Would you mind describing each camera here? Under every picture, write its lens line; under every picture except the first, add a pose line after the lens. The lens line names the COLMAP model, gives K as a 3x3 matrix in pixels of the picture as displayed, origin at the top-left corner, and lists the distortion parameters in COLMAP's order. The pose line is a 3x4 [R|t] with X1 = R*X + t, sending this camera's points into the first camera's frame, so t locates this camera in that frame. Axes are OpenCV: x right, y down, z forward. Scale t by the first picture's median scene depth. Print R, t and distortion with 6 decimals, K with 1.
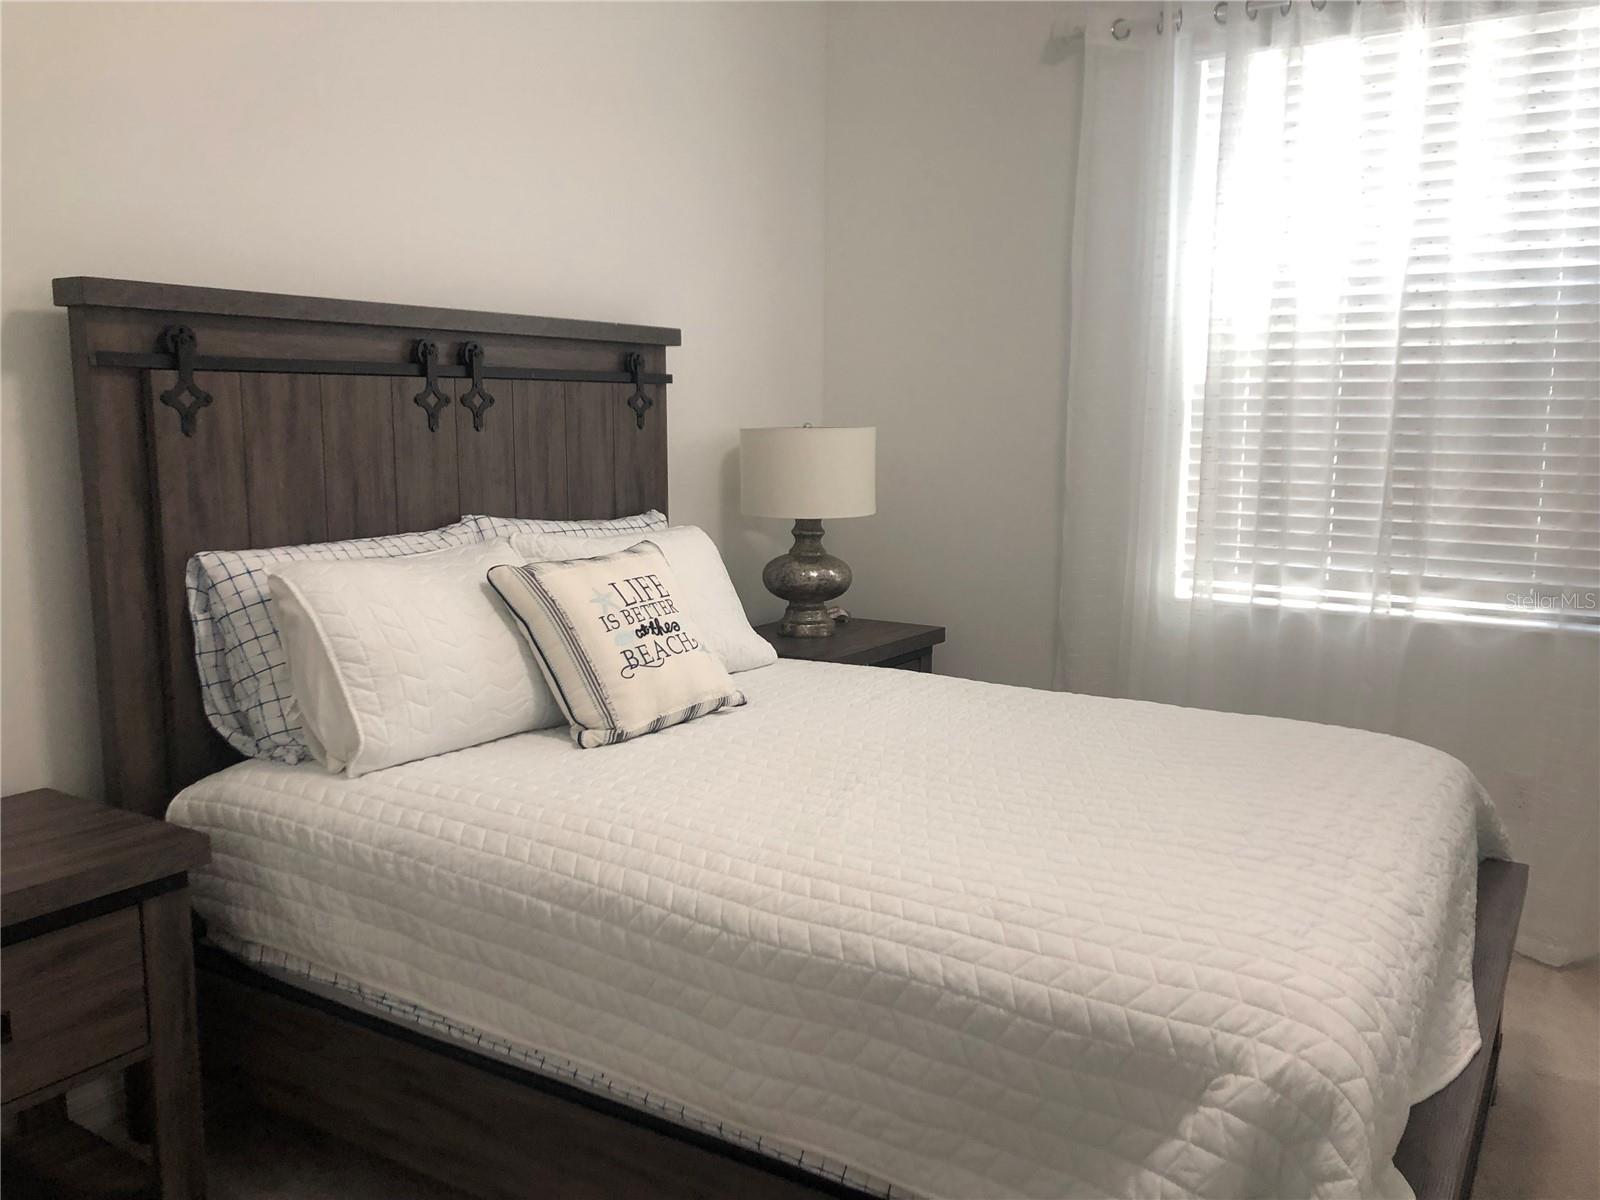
lens RADIAL K [[1361.3, 0, 800.0], [0, 1361.3, 600.0], [0, 0, 1]] dist [0.086121, 0.006875]
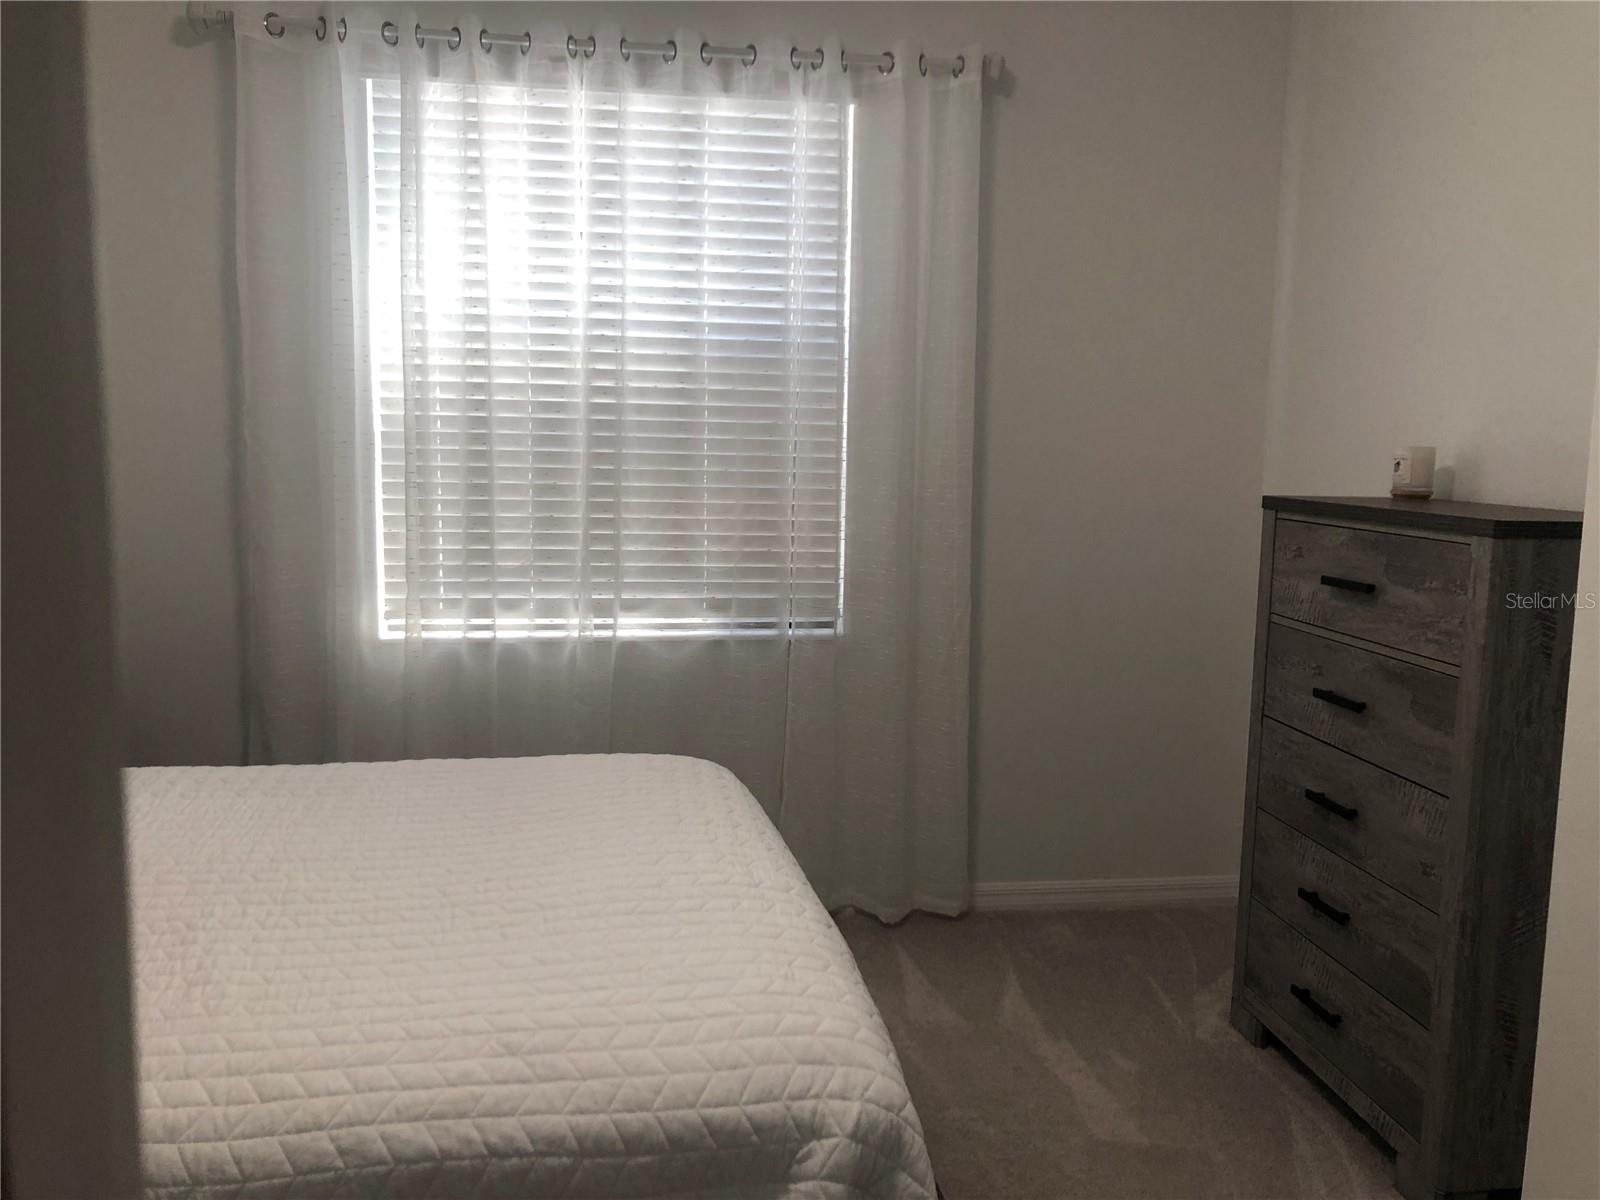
lens RADIAL K [[1361.3, 0, 800.0], [0, 1361.3, 600.0], [0, 0, 1]] dist [0.086121, 0.006875]
pose [[0.758415, -0.085476, 0.646143, -0.260777], [0.088672, 0.995677, 0.027635, -0.064943], [-0.645712, 0.036336, 0.762716, 0.193607]]
